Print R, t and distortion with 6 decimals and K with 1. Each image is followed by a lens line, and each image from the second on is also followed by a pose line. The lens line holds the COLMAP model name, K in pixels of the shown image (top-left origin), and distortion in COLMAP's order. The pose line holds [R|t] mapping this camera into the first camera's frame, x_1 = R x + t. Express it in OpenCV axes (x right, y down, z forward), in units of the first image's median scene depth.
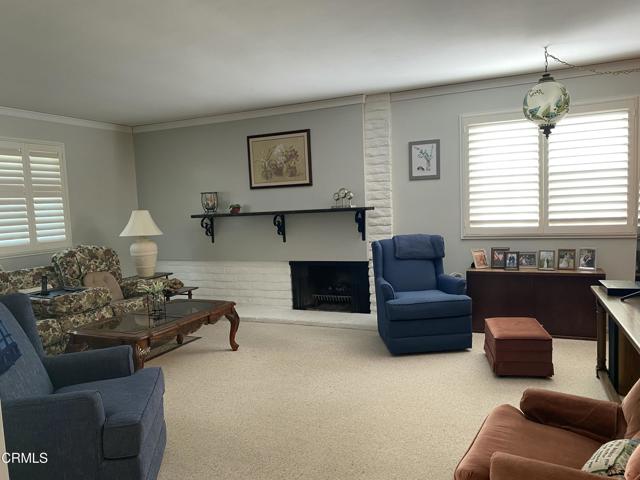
lens RADIAL K [[484.3, 0, 311.2], [0, 484.3, 239.8], [0, 0, 1]] dist [0.065095, -0.092462]
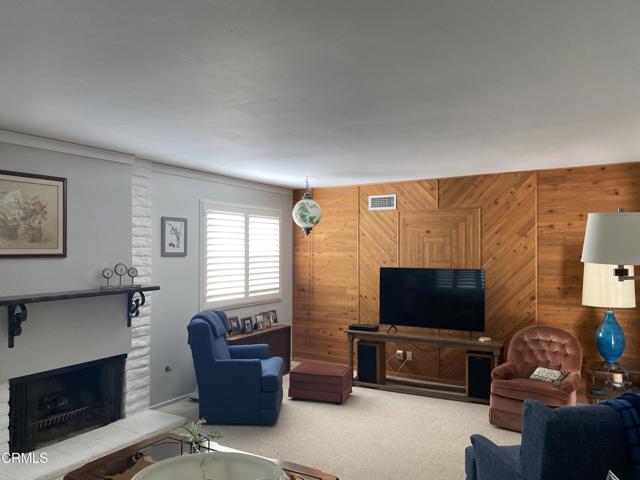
lens RADIAL K [[484.3, 0, 311.2], [0, 484.3, 239.8], [0, 0, 1]] dist [0.065095, -0.092462]
pose [[0.103687, 0.069274, 0.992195, -1.121686], [0.081377, 0.993636, -0.077879, -0.090157], [-0.991275, 0.088817, 0.097389, 0.977027]]
